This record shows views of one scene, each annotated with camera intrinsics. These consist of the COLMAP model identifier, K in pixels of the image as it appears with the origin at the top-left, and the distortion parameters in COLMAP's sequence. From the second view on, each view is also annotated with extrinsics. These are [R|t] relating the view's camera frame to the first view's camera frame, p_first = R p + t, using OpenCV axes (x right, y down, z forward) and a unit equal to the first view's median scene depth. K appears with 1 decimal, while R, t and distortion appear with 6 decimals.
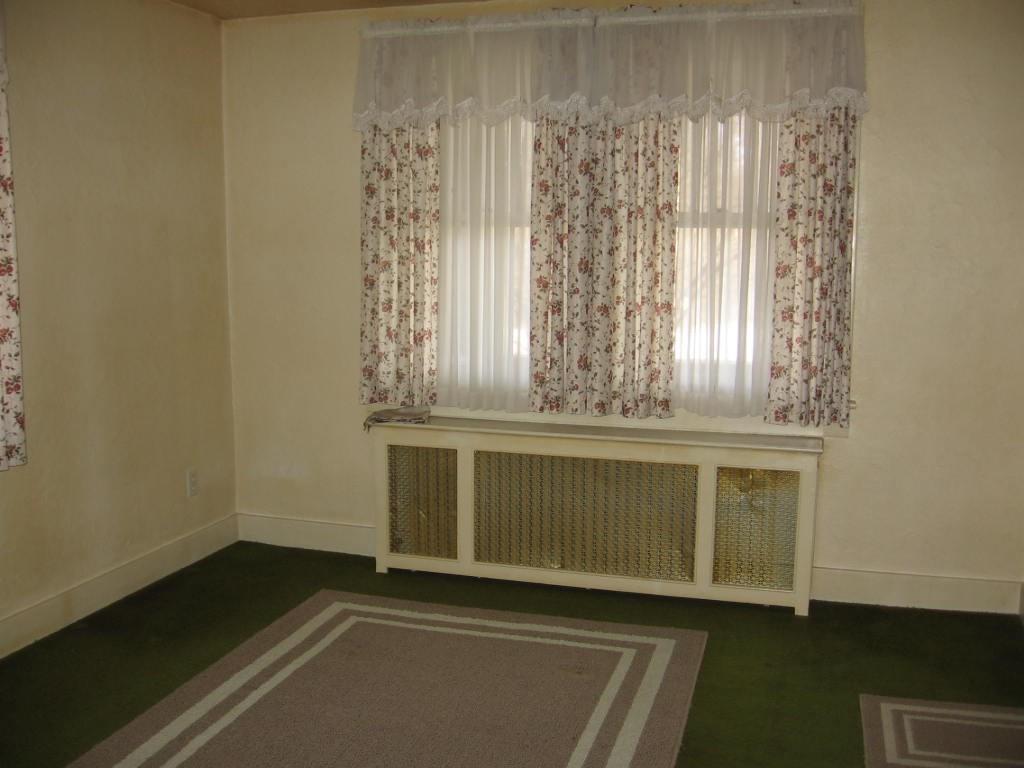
lens RADIAL K [[1042.6, 0, 512.0], [0, 1042.6, 384.0], [0, 0, 1]] dist [-0.139047, 0.053561]
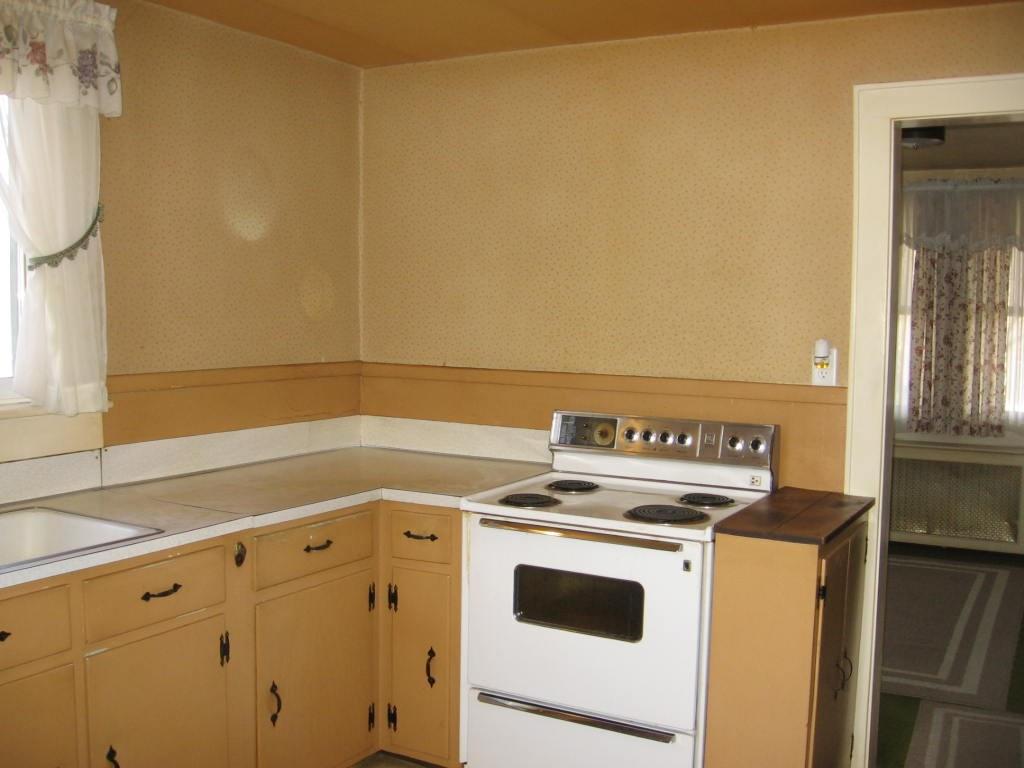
lens RADIAL K [[1042.6, 0, 512.0], [0, 1042.6, 384.0], [0, 0, 1]] dist [-0.139047, 0.053561]
pose [[0.973803, 0.020365, -0.226478, -0.224835], [-0.036706, 0.996998, -0.068180, 0.083922], [0.224409, 0.074707, 0.971627, -0.656996]]
